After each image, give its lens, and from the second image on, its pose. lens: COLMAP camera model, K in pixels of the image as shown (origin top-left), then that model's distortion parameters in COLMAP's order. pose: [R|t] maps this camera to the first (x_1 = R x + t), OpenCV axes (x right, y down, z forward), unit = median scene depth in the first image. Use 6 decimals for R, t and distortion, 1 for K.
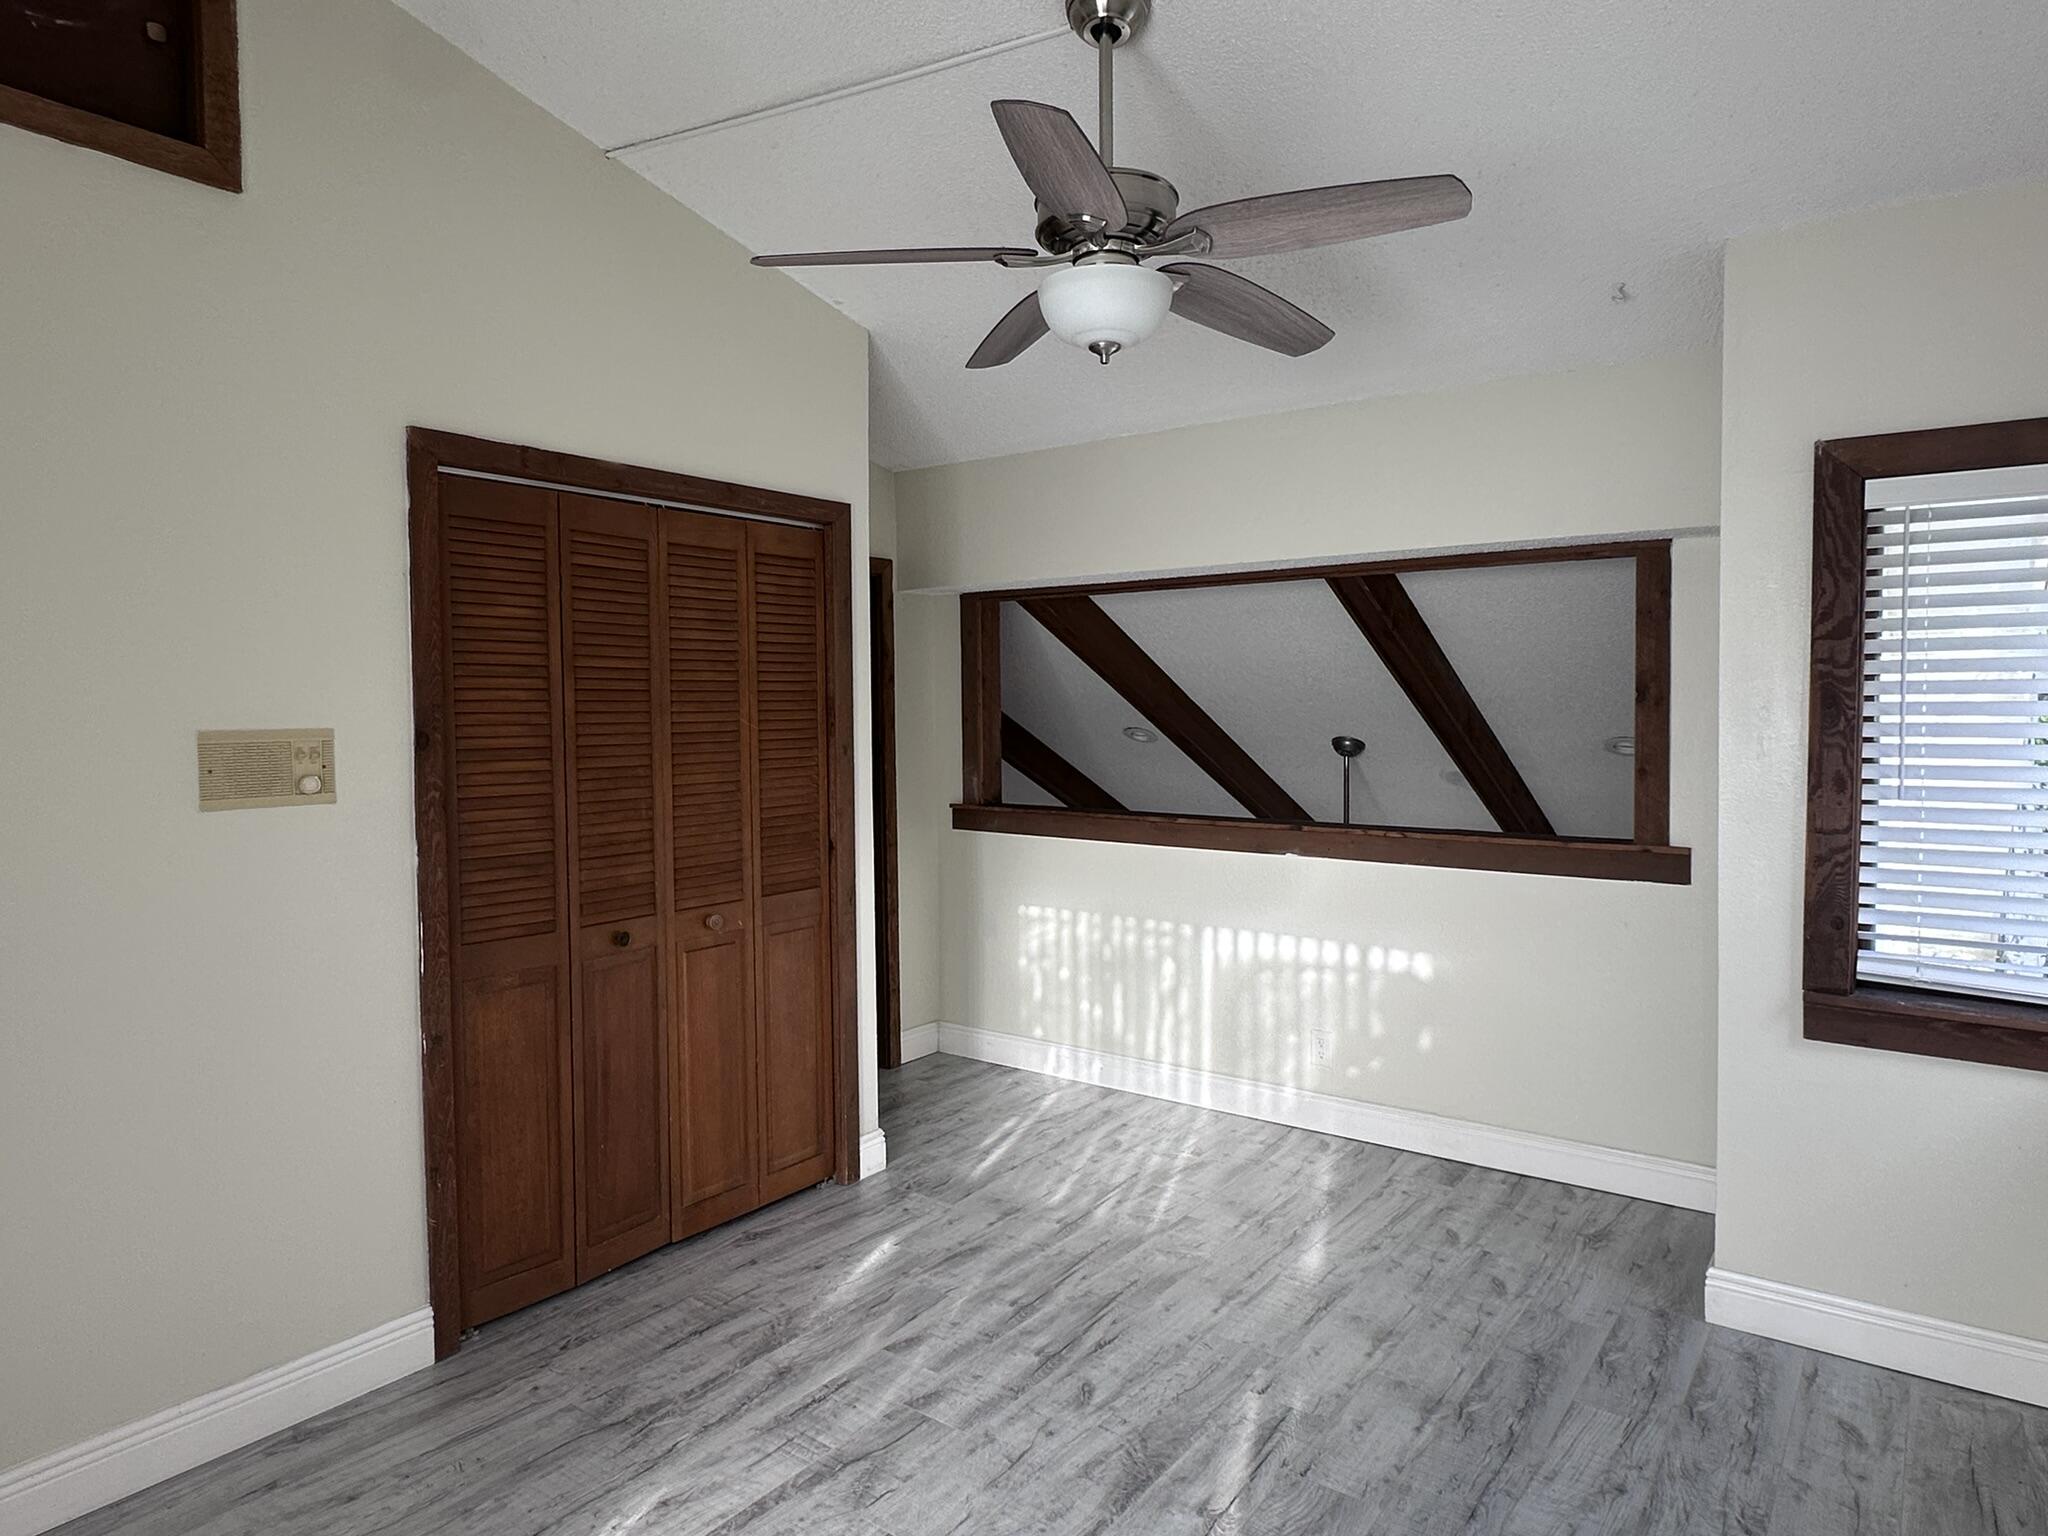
lens RADIAL K [[1223.4, 0, 1021.6], [0, 1223.4, 762.2], [0, 0, 1]] dist [-0.008156, 0.004552]
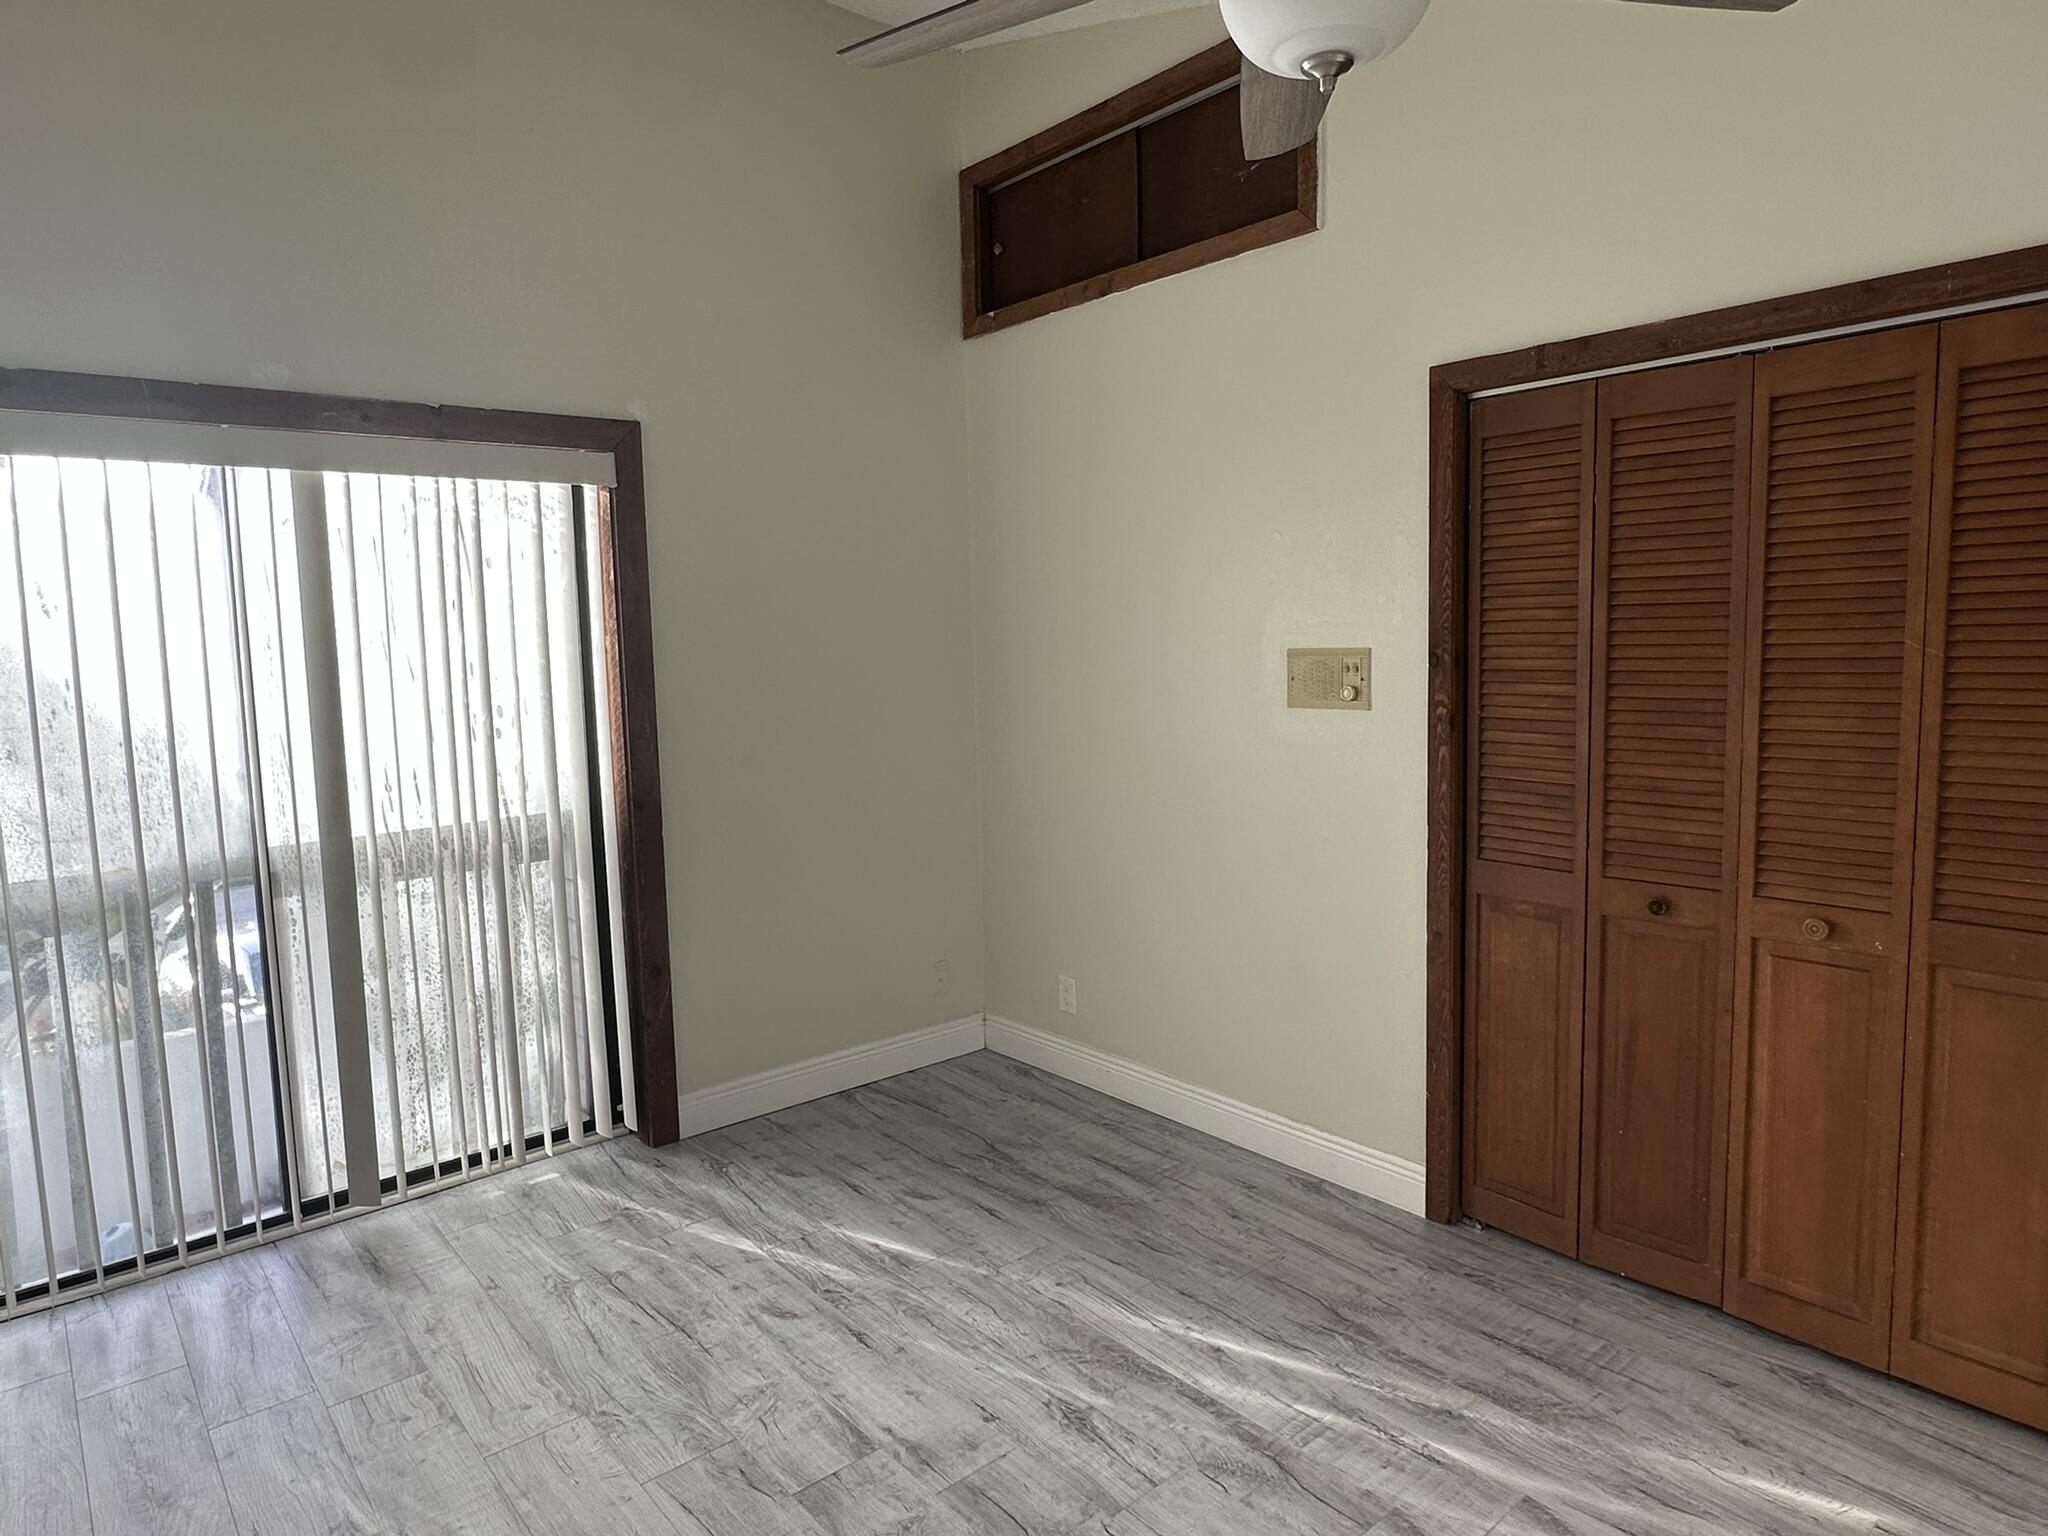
lens RADIAL K [[1223.4, 0, 1024.0], [0, 1223.4, 769.8], [0, 0, 1]] dist [-0.008156, 0.004552]
pose [[-0.211336, 0.115855, -0.970523, 0.567398], [-0.020294, 0.992216, 0.122864, -0.041024], [0.977203, 0.045661, -0.207340, 0.759827]]
